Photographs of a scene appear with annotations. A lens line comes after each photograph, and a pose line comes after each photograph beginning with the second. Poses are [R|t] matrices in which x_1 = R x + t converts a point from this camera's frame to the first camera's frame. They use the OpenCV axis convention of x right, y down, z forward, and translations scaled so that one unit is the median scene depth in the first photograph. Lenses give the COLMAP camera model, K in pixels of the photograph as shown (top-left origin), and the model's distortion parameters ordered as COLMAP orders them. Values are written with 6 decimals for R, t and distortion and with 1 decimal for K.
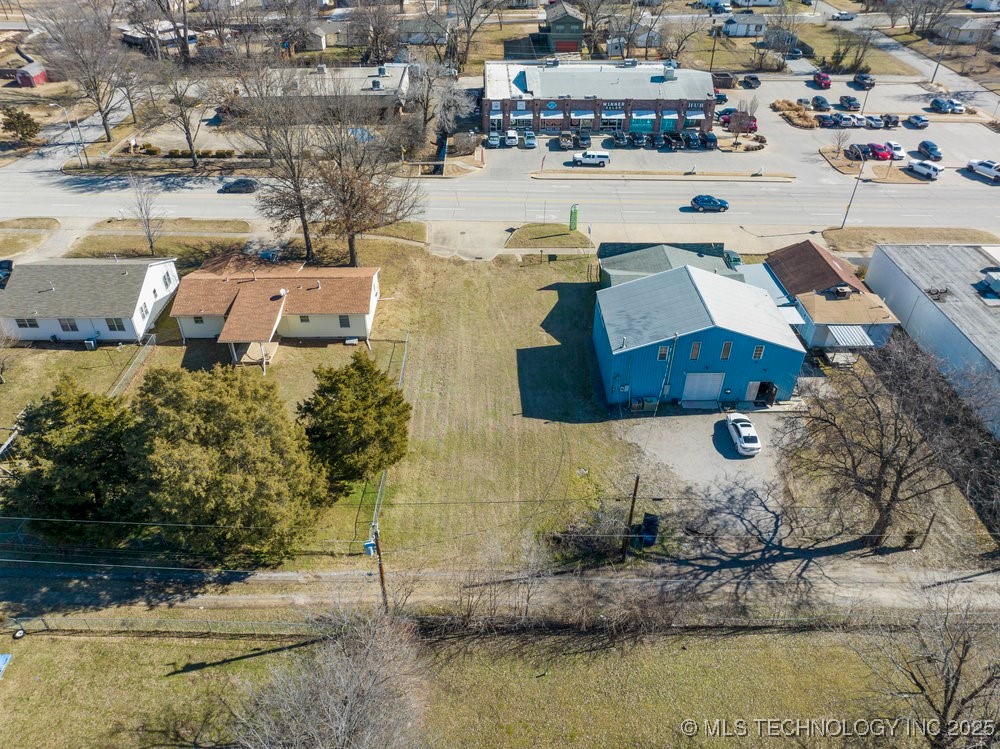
lens RADIAL K [[722.2, 0, 497.2], [0, 722.2, 373.1], [0, 0, 1]] dist [-0.045767, 0.008287]
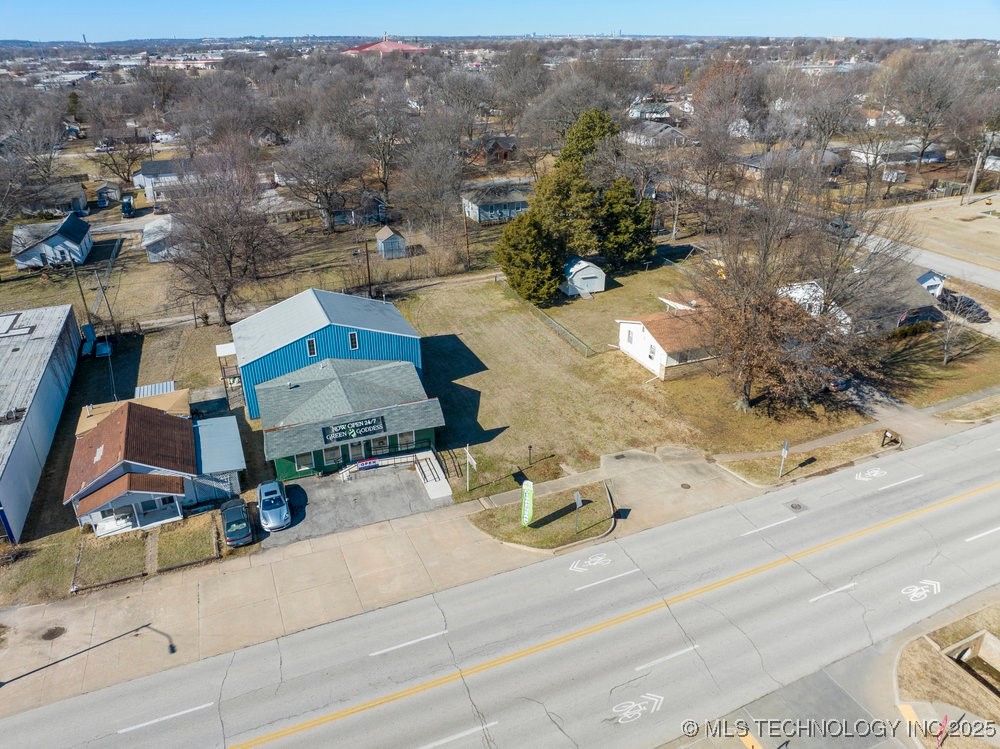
lens RADIAL K [[705.0, 0, 494.6], [0, 705.0, 380.7], [0, 0, 1]] dist [-0.047676, 0.014038]
pose [[-0.932161, 0.164809, -0.322357, 0.434450], [-0.209680, 0.480097, 0.851787, -1.108021], [0.295144, 0.861594, -0.412971, 1.766169]]
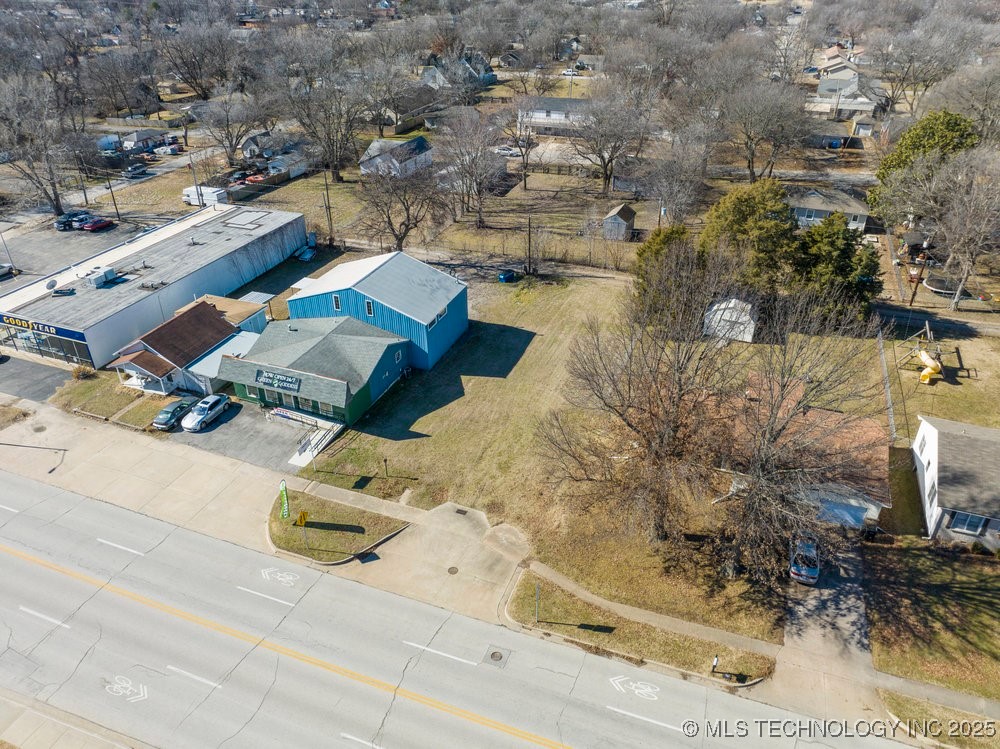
lens RADIAL K [[705.0, 0, 494.6], [0, 705.0, 380.7], [0, 0, 1]] dist [-0.047676, 0.014038]
pose [[-0.925097, -0.193913, 0.326486, -0.351017], [0.228979, 0.401018, 0.886991, -1.130215], [-0.302925, 0.895312, -0.326578, 1.634284]]
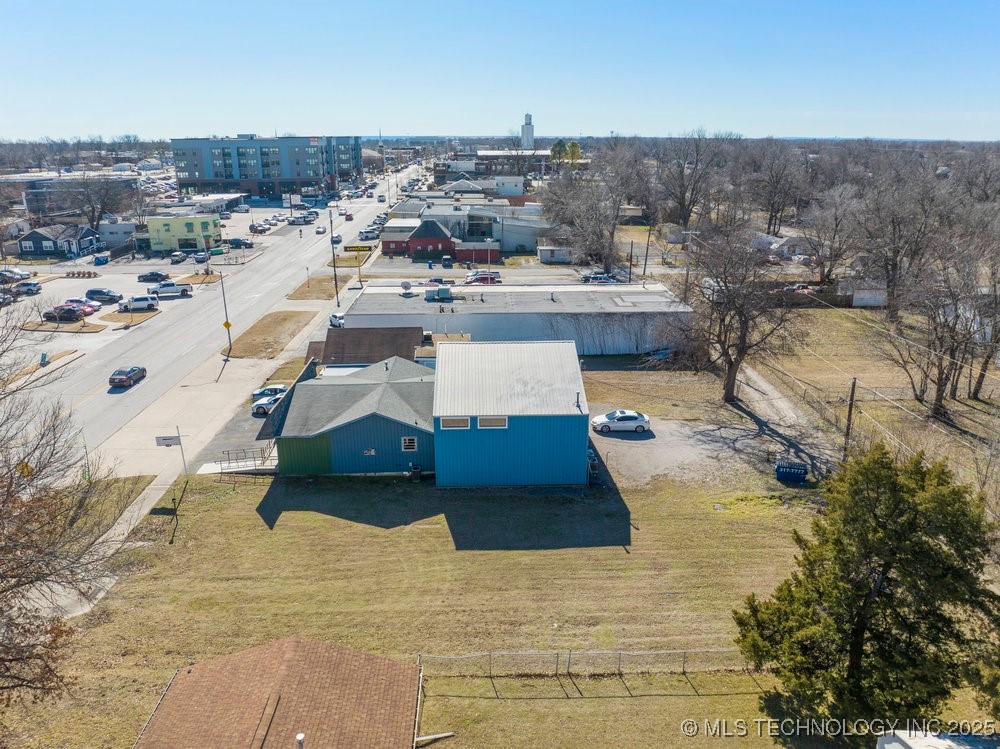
lens RADIAL K [[722.2, 0, 497.2], [0, 722.2, 373.1], [0, 0, 1]] dist [-0.045767, 0.008287]
pose [[-0.007692, -0.317571, 0.948203, -0.608040], [0.593162, 0.761944, 0.260001, -0.344846], [-0.805046, 0.564438, 0.182510, 0.953440]]
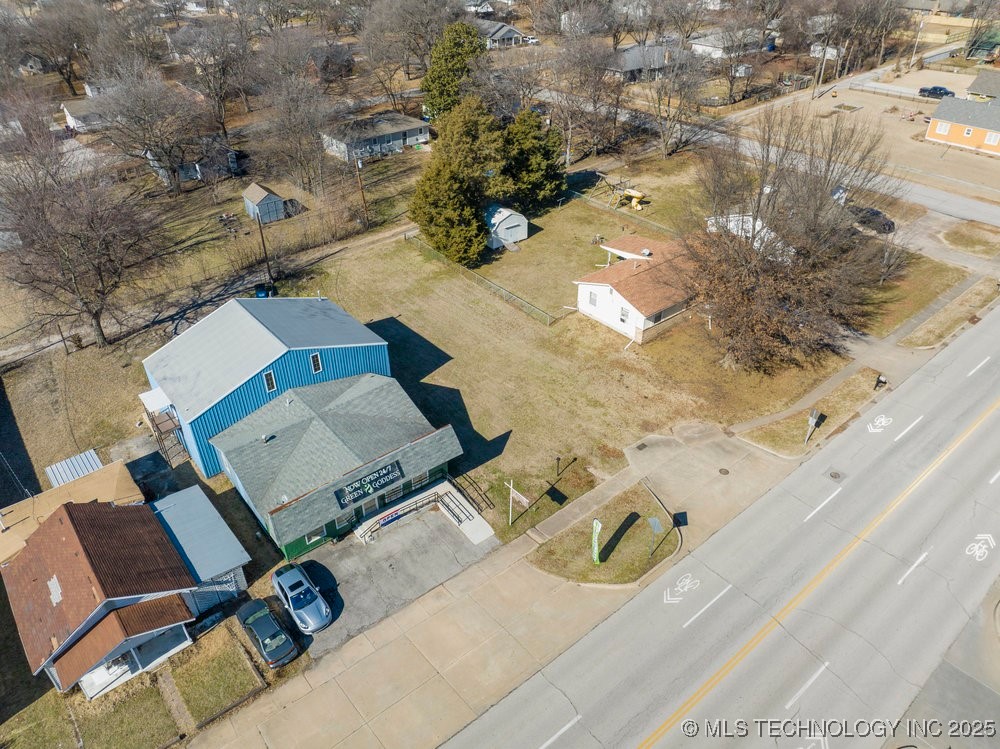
lens RADIAL K [[705.0, 0, 494.6], [0, 705.0, 380.7], [0, 0, 1]] dist [-0.047676, 0.014038]
pose [[-0.787226, 0.357892, -0.502185, 0.563013], [-0.355306, 0.402354, 0.843723, -1.004241], [0.504018, 0.842630, -0.189583, 1.502705]]
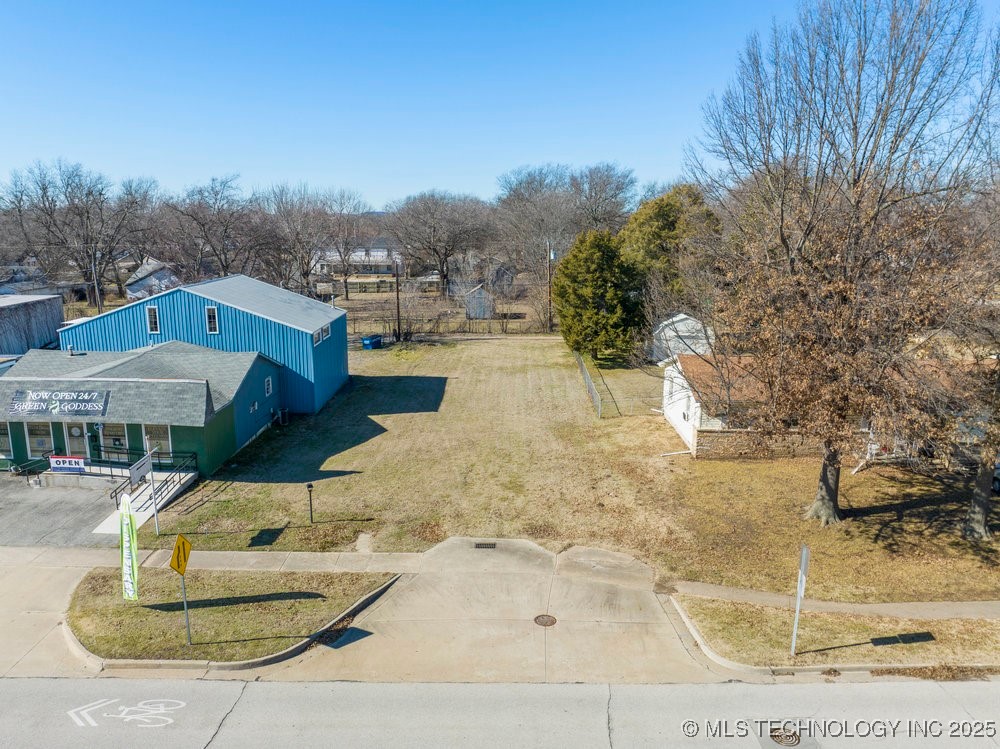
lens RADIAL K [[722.2, 0, 497.2], [0, 722.2, 373.1], [0, 0, 1]] dist [-0.045767, 0.008287]
pose [[-0.999492, -0.017360, 0.026715, -0.057190], [0.008534, 0.661983, 0.749470, -0.689603], [-0.030696, 0.749318, -0.661499, 1.737206]]
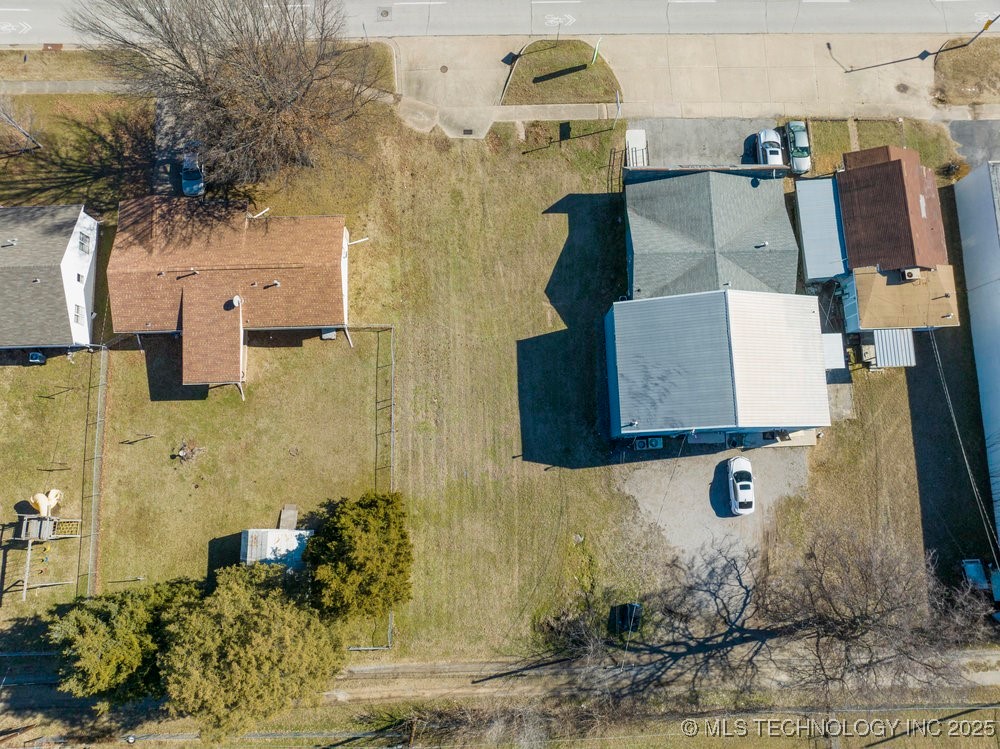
lens RADIAL K [[705.0, 0, 494.6], [0, 705.0, 380.7], [0, 0, 1]] dist [-0.047676, 0.014038]
pose [[0.999905, -0.013522, 0.002541, -0.003857], [0.007689, 0.702354, 0.711786, -0.752032], [-0.011409, -0.711700, 0.702391, 0.437133]]
